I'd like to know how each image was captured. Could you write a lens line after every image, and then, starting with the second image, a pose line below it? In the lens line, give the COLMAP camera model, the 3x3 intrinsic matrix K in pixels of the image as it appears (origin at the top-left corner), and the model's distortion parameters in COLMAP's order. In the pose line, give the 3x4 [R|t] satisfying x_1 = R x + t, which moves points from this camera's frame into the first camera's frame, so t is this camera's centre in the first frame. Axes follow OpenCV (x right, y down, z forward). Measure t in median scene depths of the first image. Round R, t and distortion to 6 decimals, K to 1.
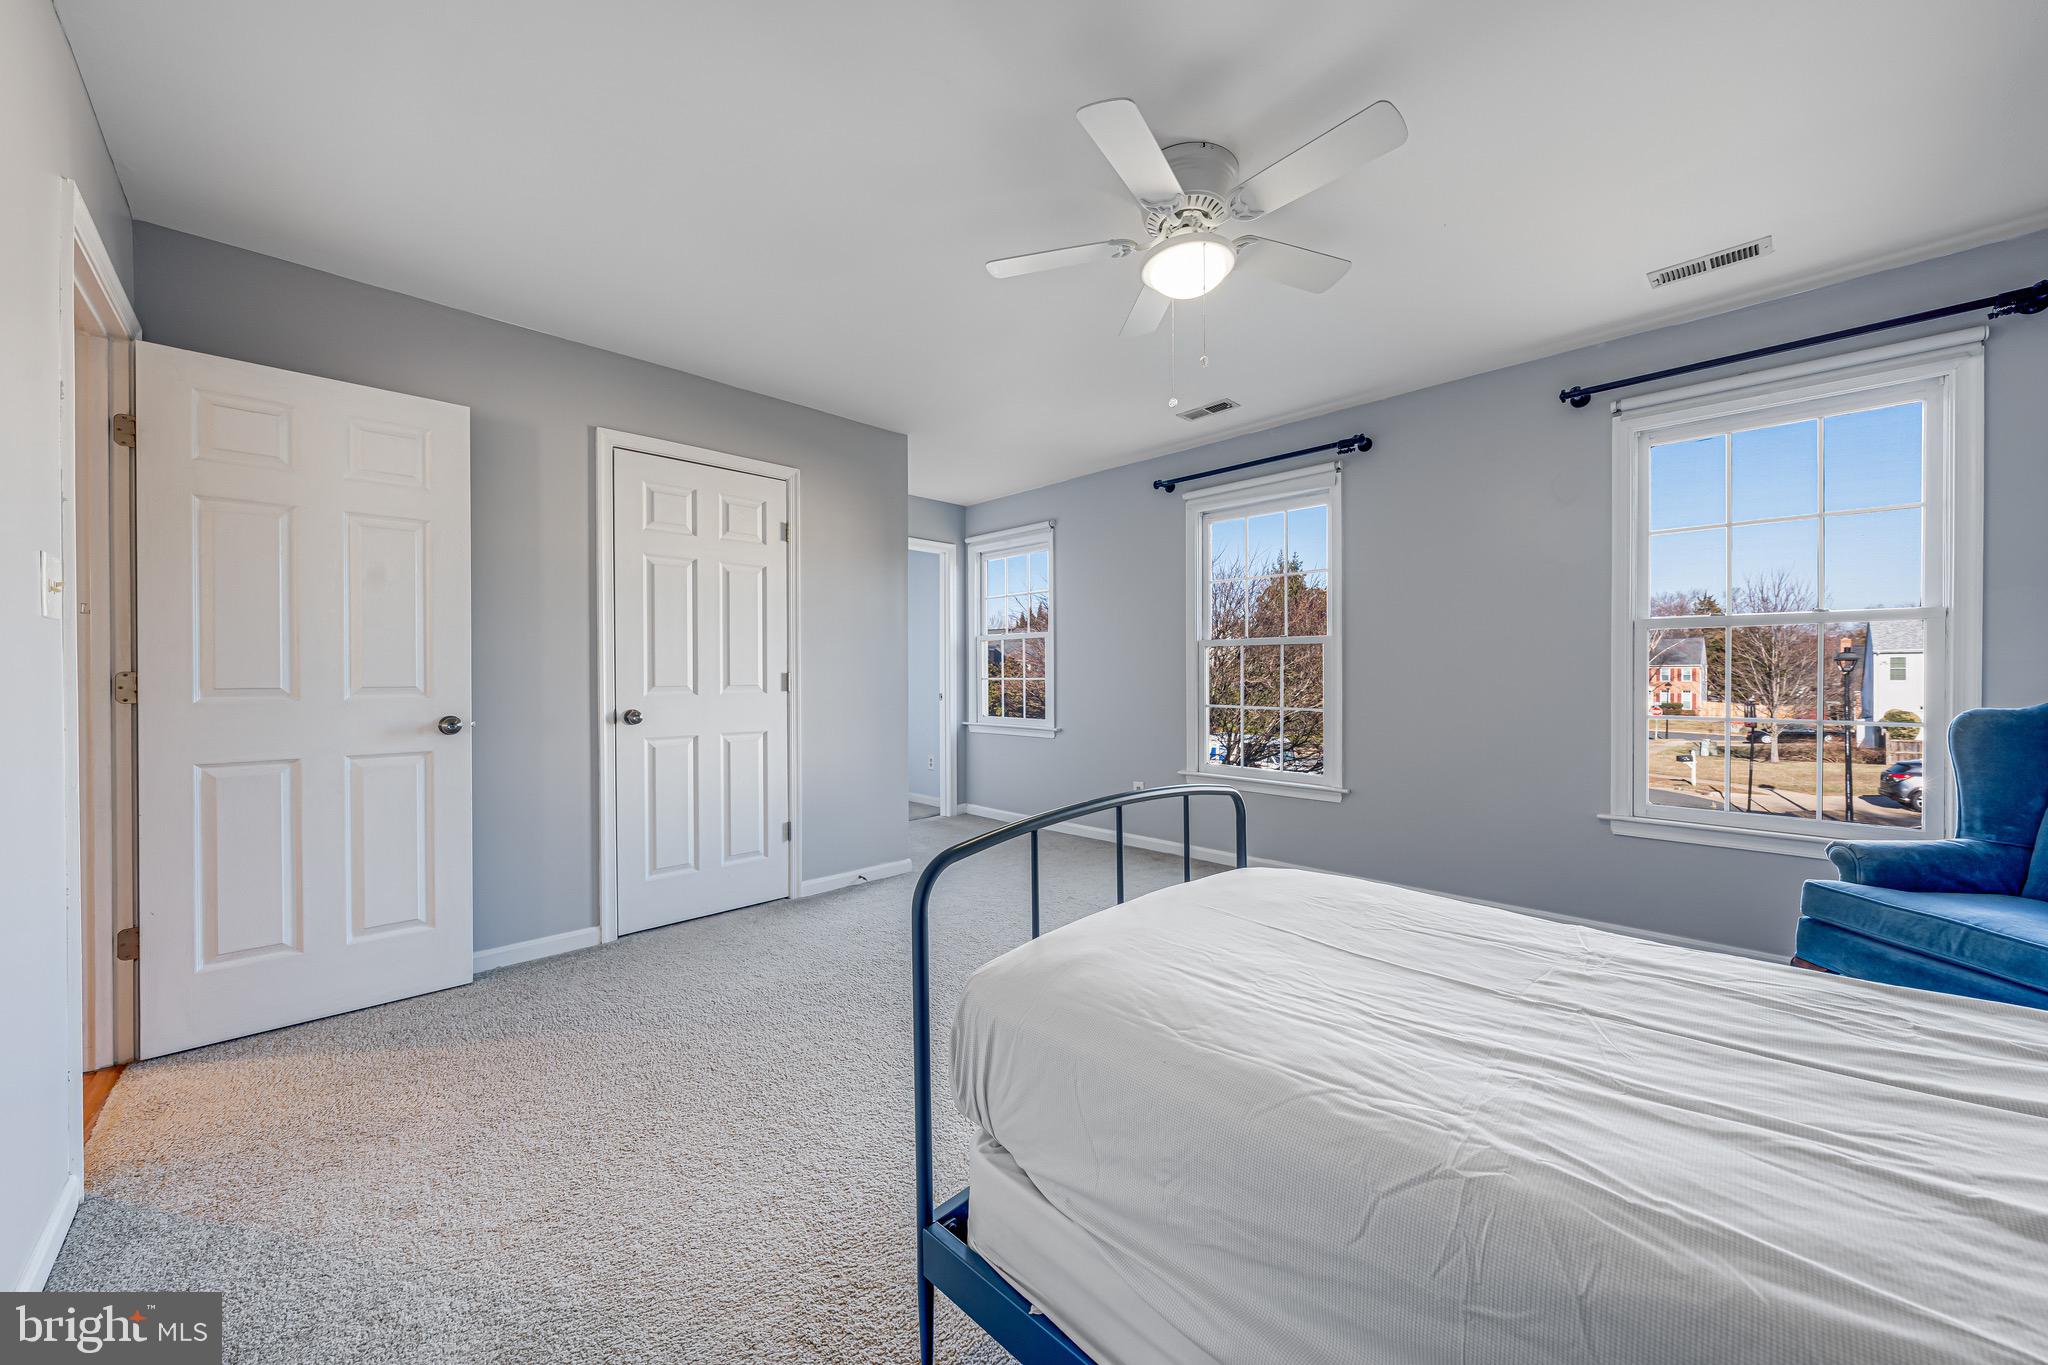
lens RADIAL K [[741.5, 0, 1012.0], [0, 741.5, 682.5], [0, 0, 1]] dist [-0.001667, -0.000047]
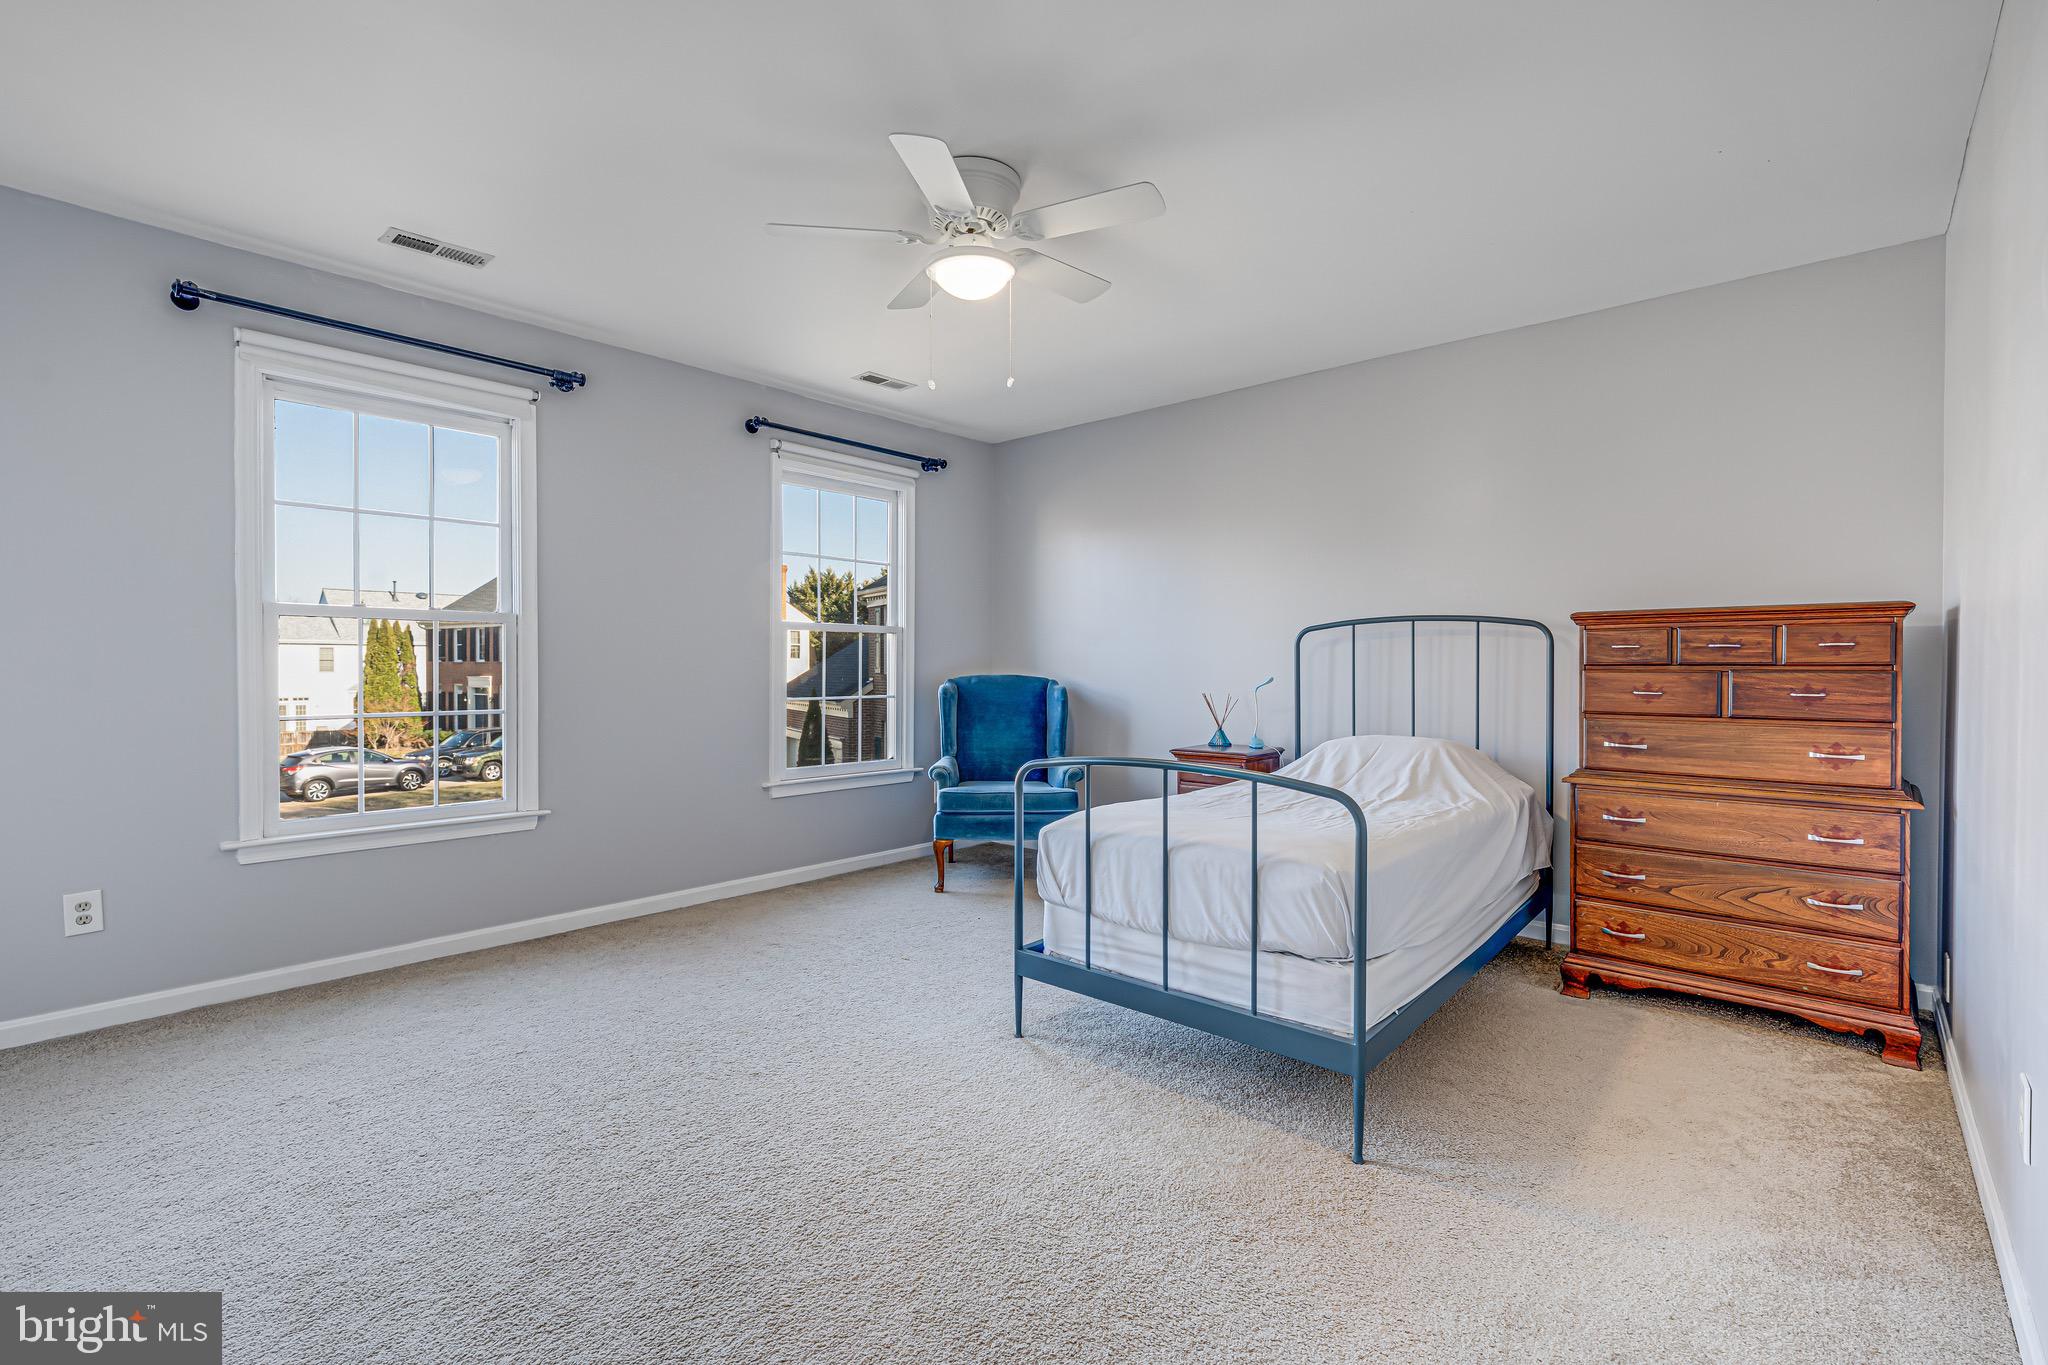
lens RADIAL K [[915.9, 0, 1010.5], [0, 915.9, 675.5], [0, 0, 1]] dist [-0.002787, -0.000034]
pose [[-0.066342, -0.005941, 0.997779, -0.540526], [0.008481, 0.999943, 0.006518, -0.001264], [-0.997761, 0.008894, -0.066288, 0.550867]]
